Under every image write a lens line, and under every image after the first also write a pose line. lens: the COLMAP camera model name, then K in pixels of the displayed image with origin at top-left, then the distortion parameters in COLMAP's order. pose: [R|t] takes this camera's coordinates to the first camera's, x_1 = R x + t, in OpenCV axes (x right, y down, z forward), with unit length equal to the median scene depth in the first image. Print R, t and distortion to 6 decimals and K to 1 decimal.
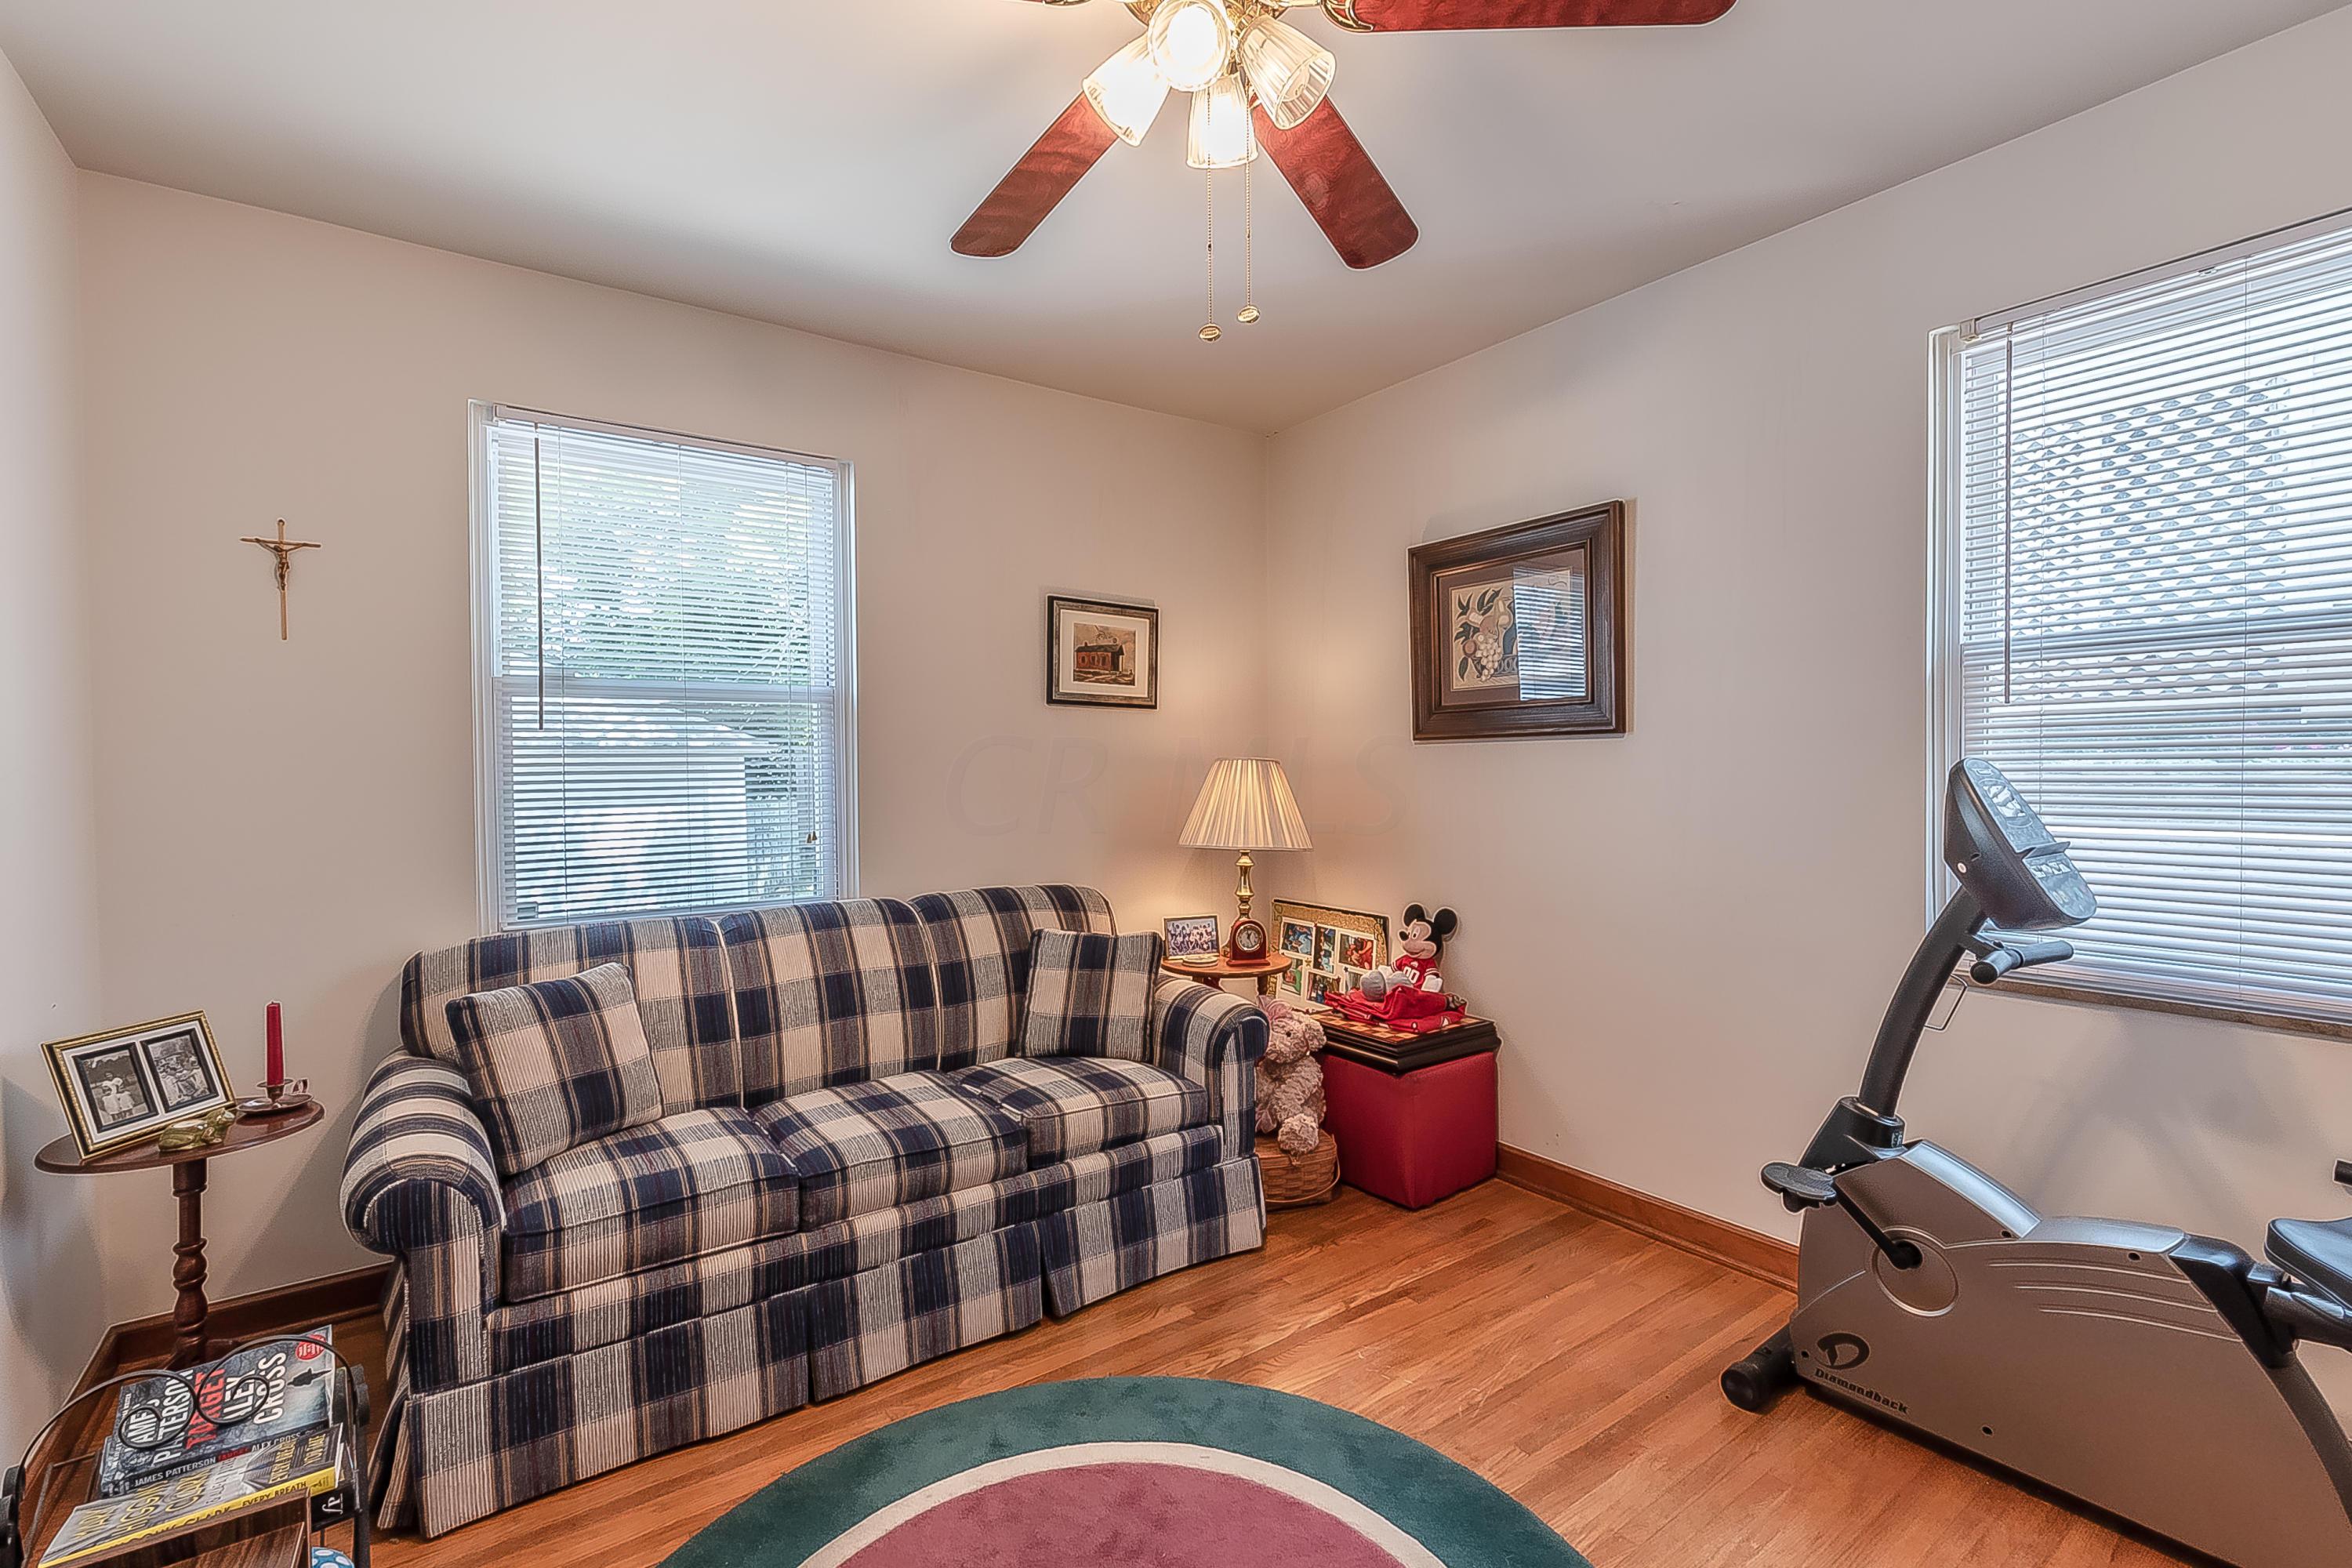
lens RADIAL K [[1034.3, 0, 1164.6], [0, 1034.3, 784.4], [0, 0, 1]] dist [-0.002143, -0.000964]
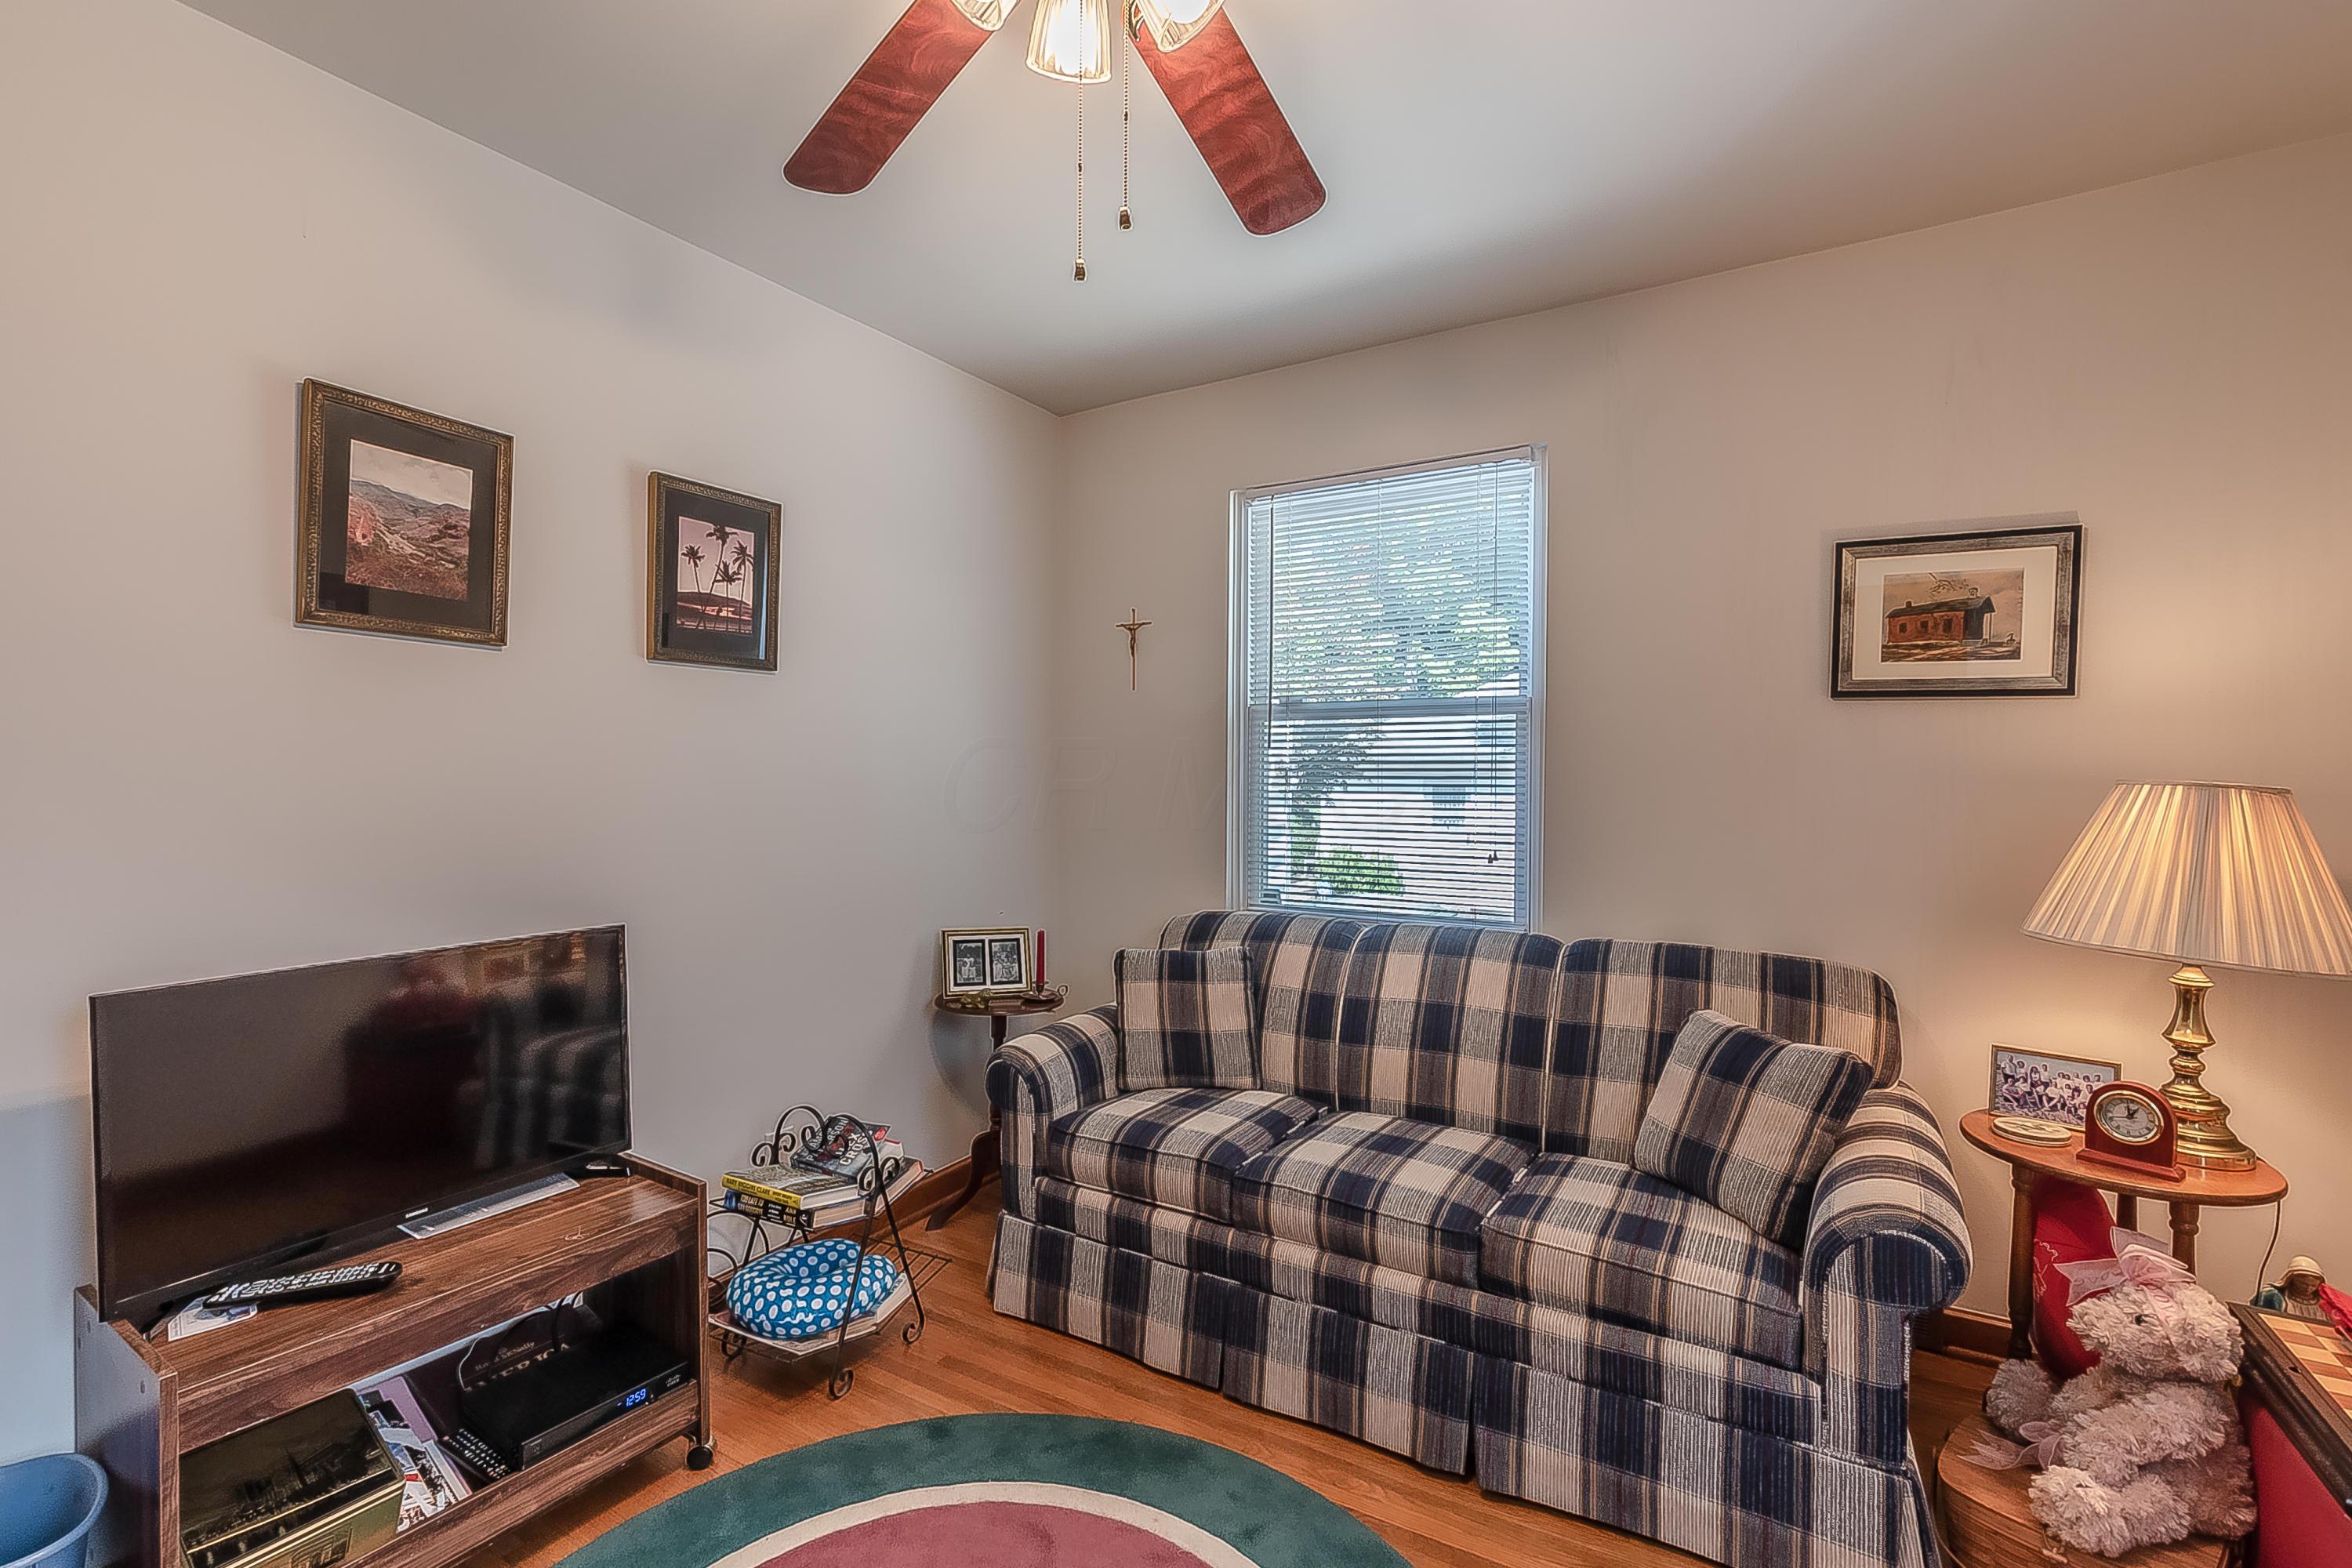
lens RADIAL K [[1034.3, 0, 1171.2], [0, 1034.3, 786.5], [0, 0, 1]] dist [-0.002143, -0.000964]
pose [[0.400624, 0.021909, -0.915980, 0.459682], [-0.026819, 0.999566, 0.012178, -0.019592], [0.915850, 0.019686, 0.401038, 0.411122]]
